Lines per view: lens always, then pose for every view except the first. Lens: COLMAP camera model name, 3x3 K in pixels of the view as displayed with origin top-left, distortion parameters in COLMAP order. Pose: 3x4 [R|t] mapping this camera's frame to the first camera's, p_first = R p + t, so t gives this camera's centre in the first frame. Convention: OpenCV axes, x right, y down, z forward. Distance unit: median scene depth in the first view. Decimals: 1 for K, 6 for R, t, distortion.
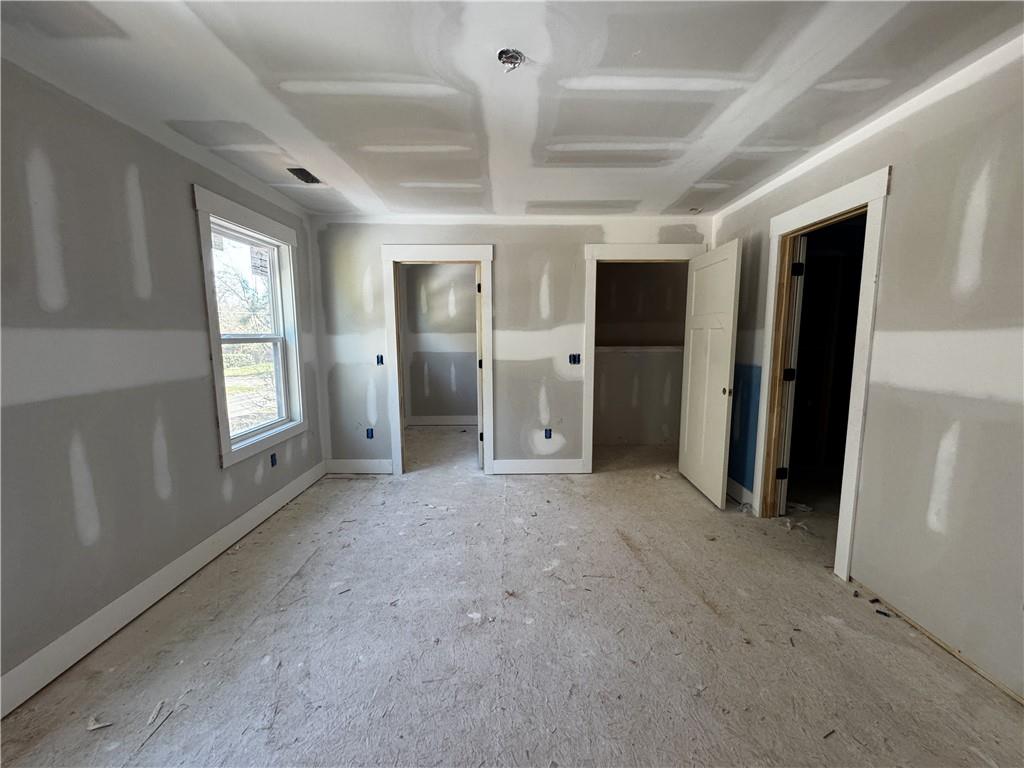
lens RADIAL K [[408.6, 0, 511.9], [0, 408.6, 385.6], [0, 0, 1]] dist [-0.001535, 0.000122]
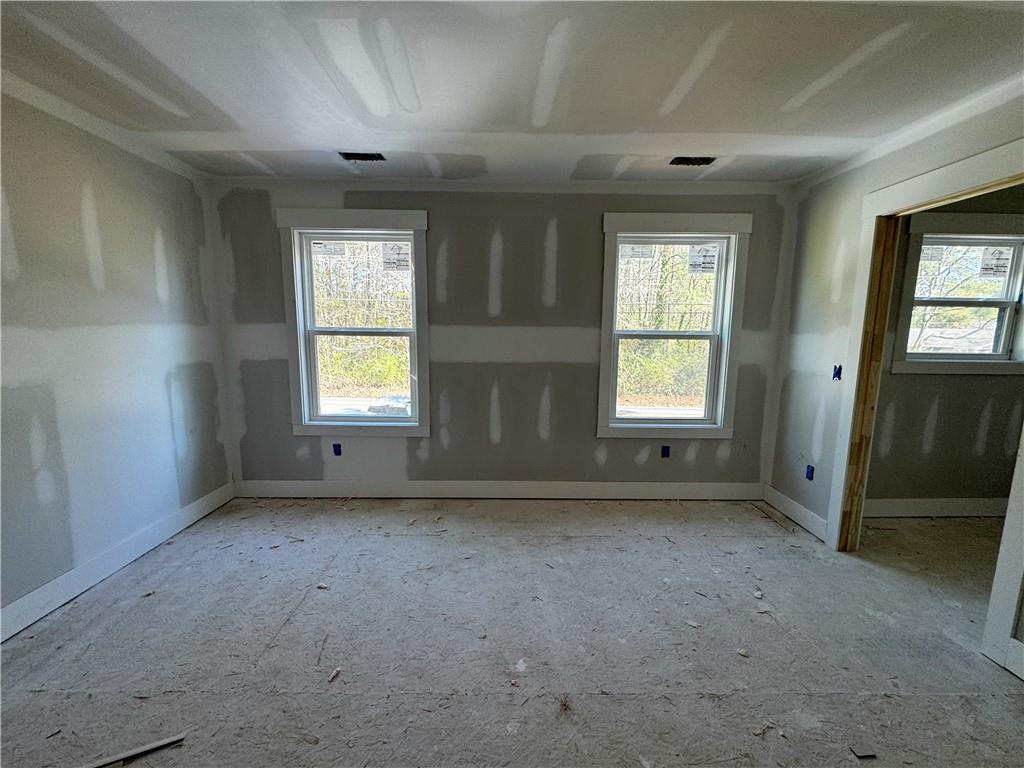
lens RADIAL K [[408.6, 0, 511.9], [0, 408.6, 385.6], [0, 0, 1]] dist [-0.001535, 0.000122]
pose [[0.006041, 0.146360, -0.989213, 0.468107], [-0.136639, 0.980073, 0.144173, -0.089359], [0.990602, 0.134294, 0.025919, 0.622324]]
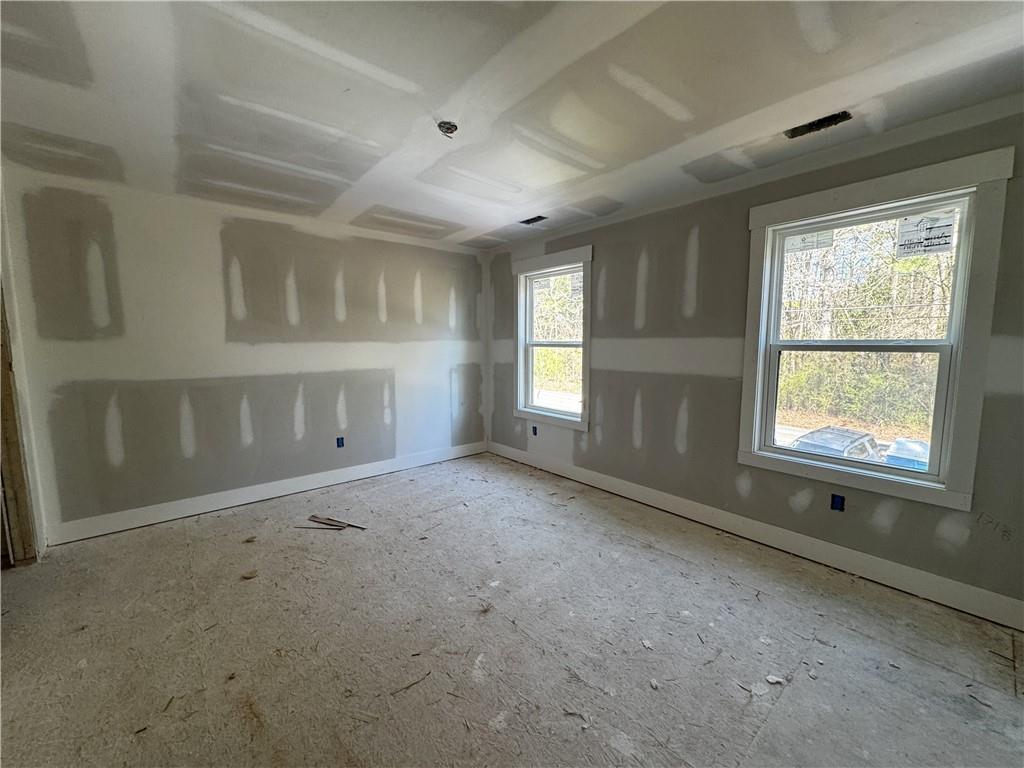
lens RADIAL K [[408.6, 0, 511.9], [0, 408.6, 385.6], [0, 0, 1]] dist [-0.001535, 0.000122]
pose [[-0.766745, 0.076546, -0.637371, 0.403603], [-0.074102, 0.975675, 0.206317, -0.164079], [0.637660, 0.205423, -0.742422, 1.257773]]
